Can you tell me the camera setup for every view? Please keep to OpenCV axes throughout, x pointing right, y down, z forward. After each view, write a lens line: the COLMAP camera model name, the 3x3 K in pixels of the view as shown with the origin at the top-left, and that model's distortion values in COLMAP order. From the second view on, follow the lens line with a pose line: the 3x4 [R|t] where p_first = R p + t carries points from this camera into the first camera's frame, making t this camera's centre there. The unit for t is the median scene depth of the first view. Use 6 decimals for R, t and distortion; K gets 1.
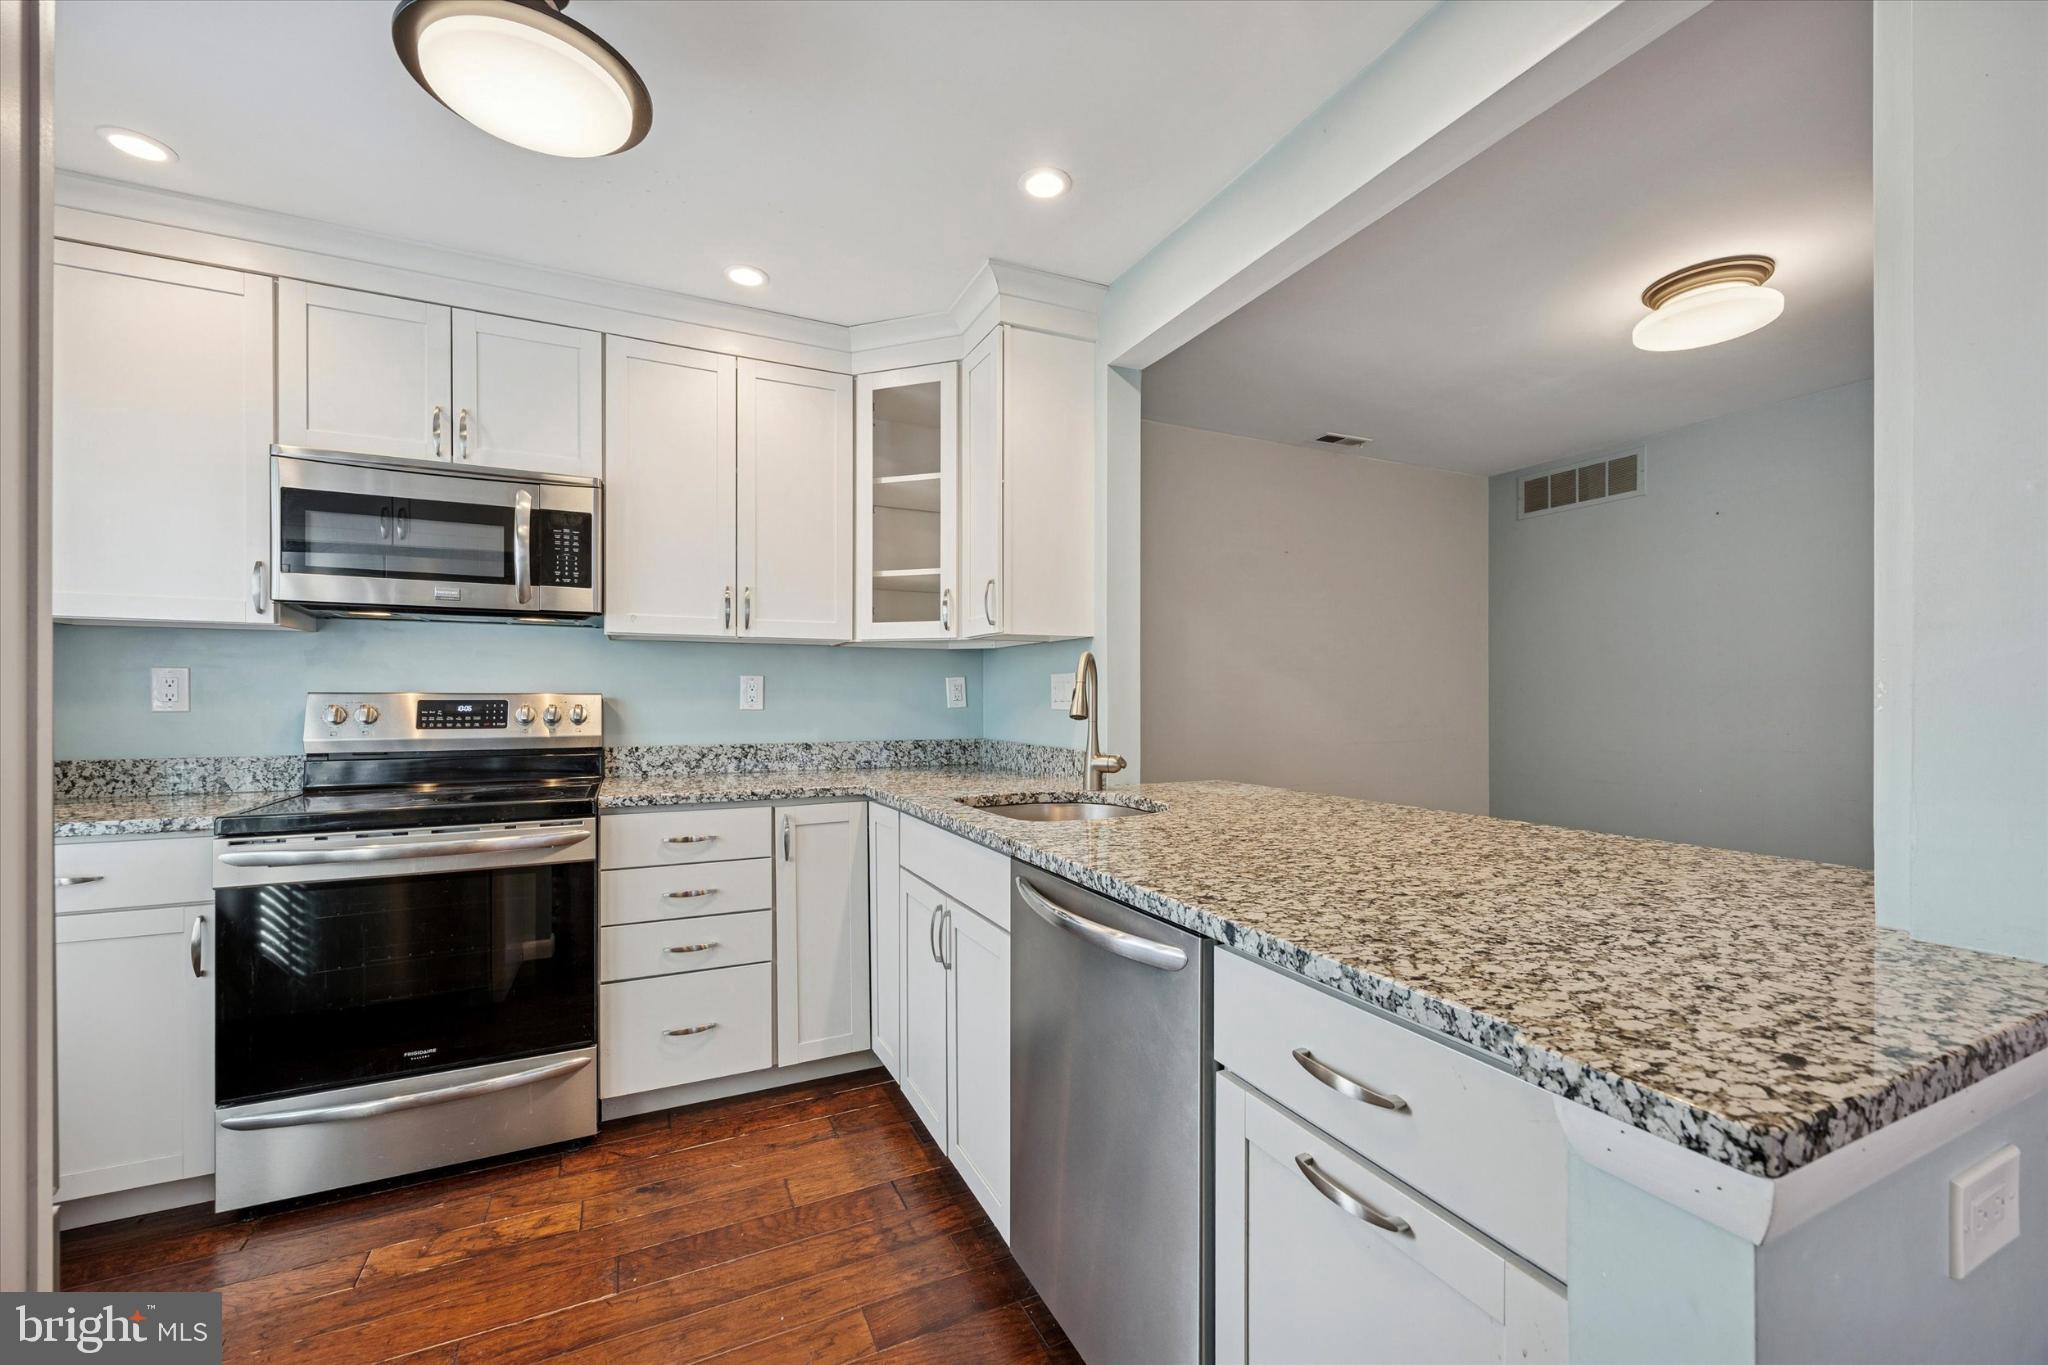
lens RADIAL K [[829.3, 0, 1030.0], [0, 829.3, 695.7], [0, 0, 1]] dist [0.003066, 0.000061]
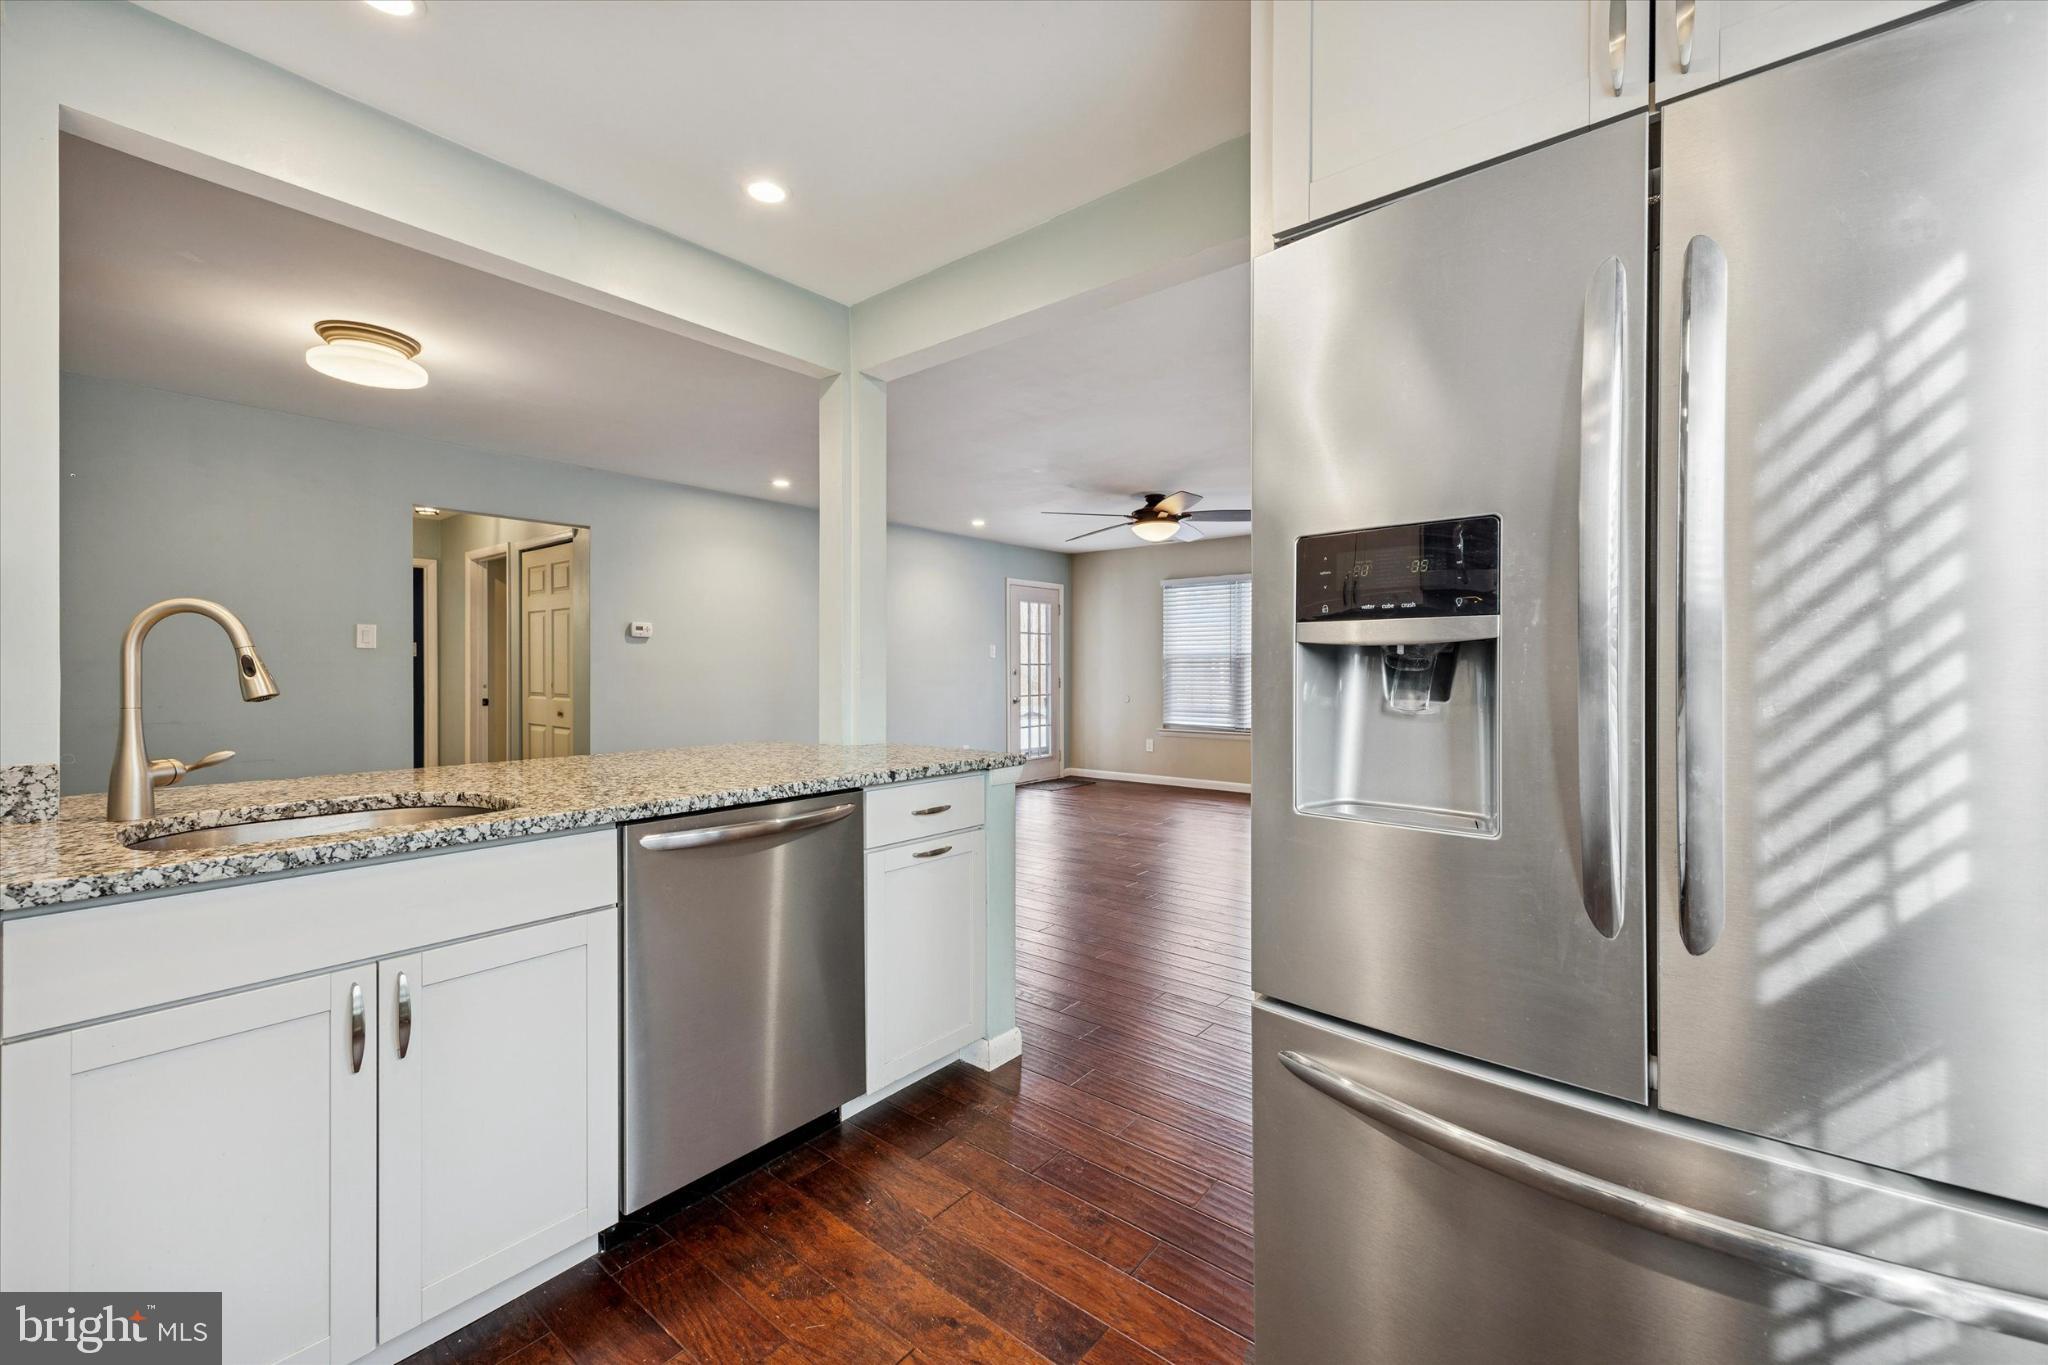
lens RADIAL K [[837.8, 0, 1051.7], [0, 837.8, 669.4], [0, 0, 1]] dist [0.000159, -0.000008]
pose [[-0.453421, 0.002670, 0.891292, -0.777217], [0.002672, 0.999995, -0.001637, 0.006303], [-0.891292, 0.001640, -0.453426, 0.669305]]
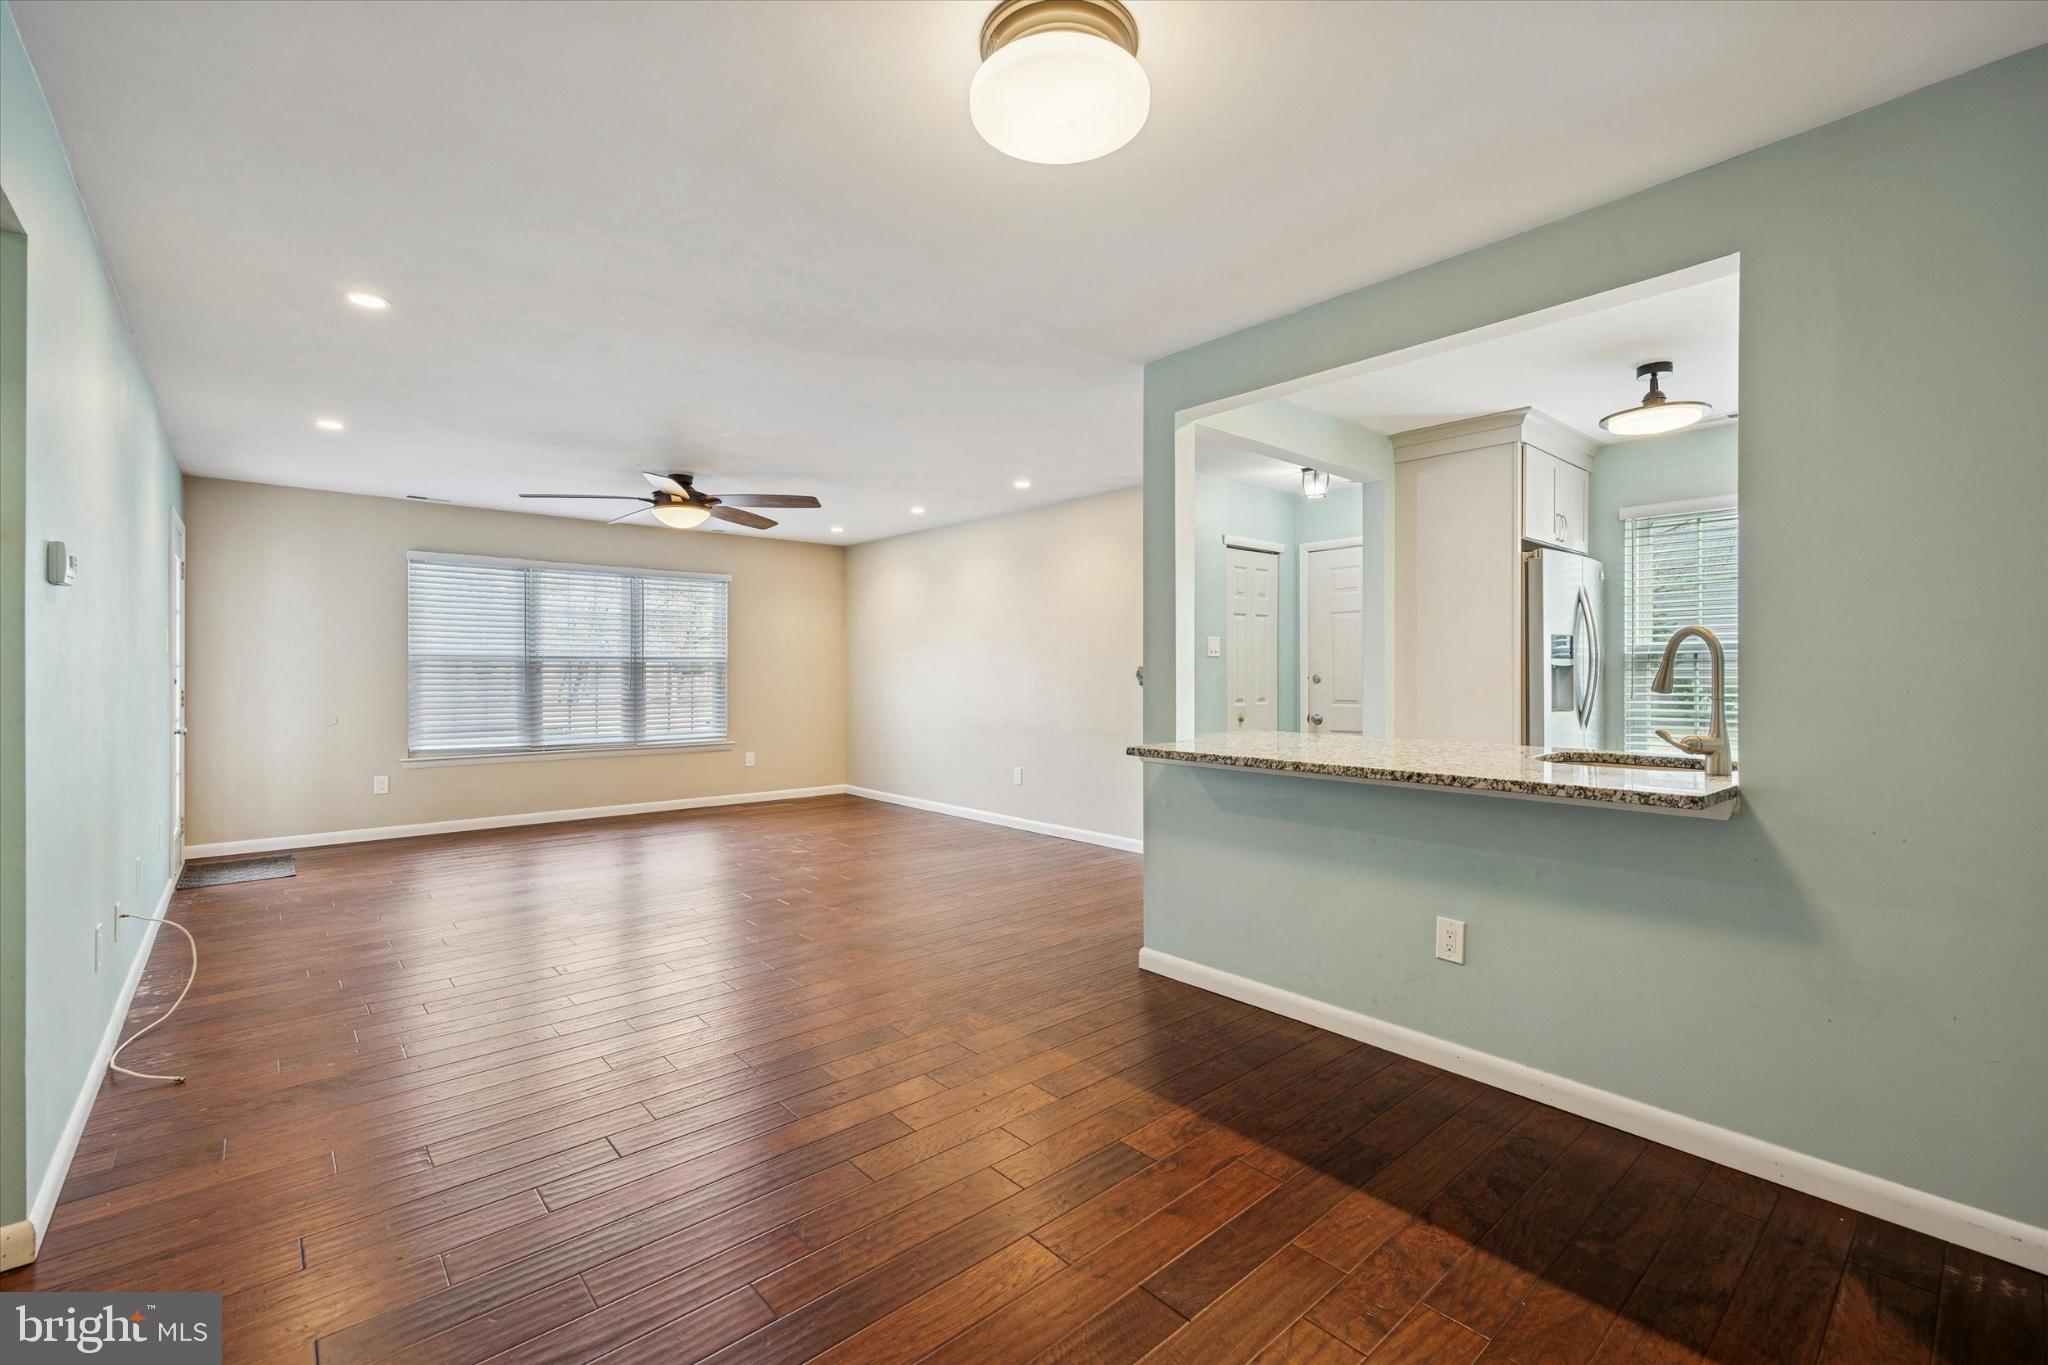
lens RADIAL K [[871.7, 0, 1024.0], [0, 871.7, 682.5], [0, 0, 1]] dist [0.002157, 0.000168]
pose [[-0.962777, 0.005977, -0.270233, 1.030140], [0.003150, 0.999936, 0.010893, 0.001139], [0.270280, 0.009636, -0.962733, 1.650070]]
